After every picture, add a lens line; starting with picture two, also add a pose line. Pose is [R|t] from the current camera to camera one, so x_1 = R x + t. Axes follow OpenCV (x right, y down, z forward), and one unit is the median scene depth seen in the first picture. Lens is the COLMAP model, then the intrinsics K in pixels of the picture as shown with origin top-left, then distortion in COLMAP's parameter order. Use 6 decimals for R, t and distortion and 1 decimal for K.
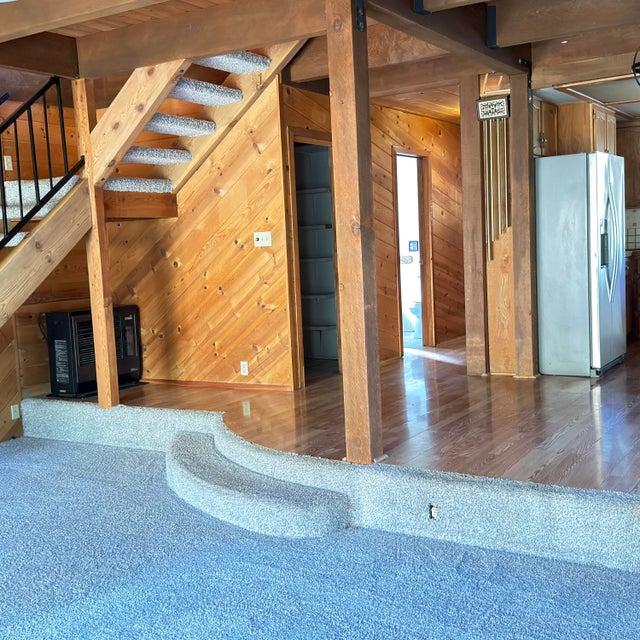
lens RADIAL K [[834.5, 0, 320.0], [0, 834.5, 320.0], [0, 0, 1]] dist [0.193478, -0.469541]
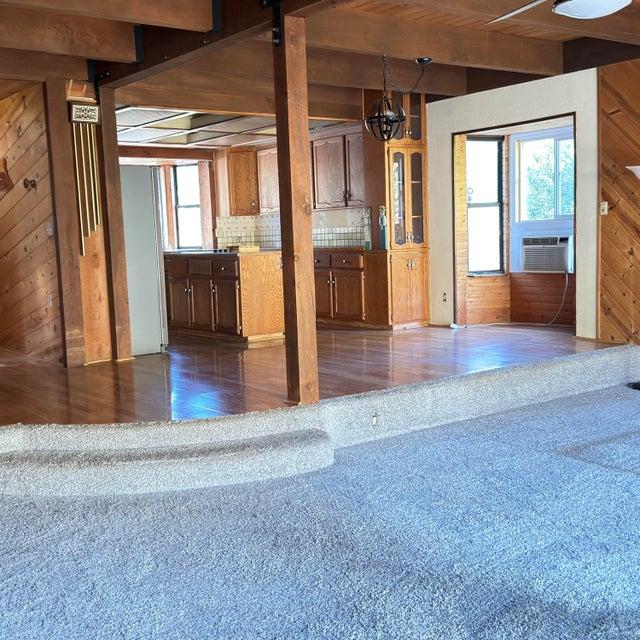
lens RADIAL K [[834.5, 0, 320.0], [0, 834.5, 320.0], [0, 0, 1]] dist [0.193478, -0.469541]
pose [[0.359414, -0.060131, 0.931239, -0.705172], [0.105100, 0.994181, 0.023631, 0.015934], [-0.927241, 0.089380, 0.363642, 0.357402]]
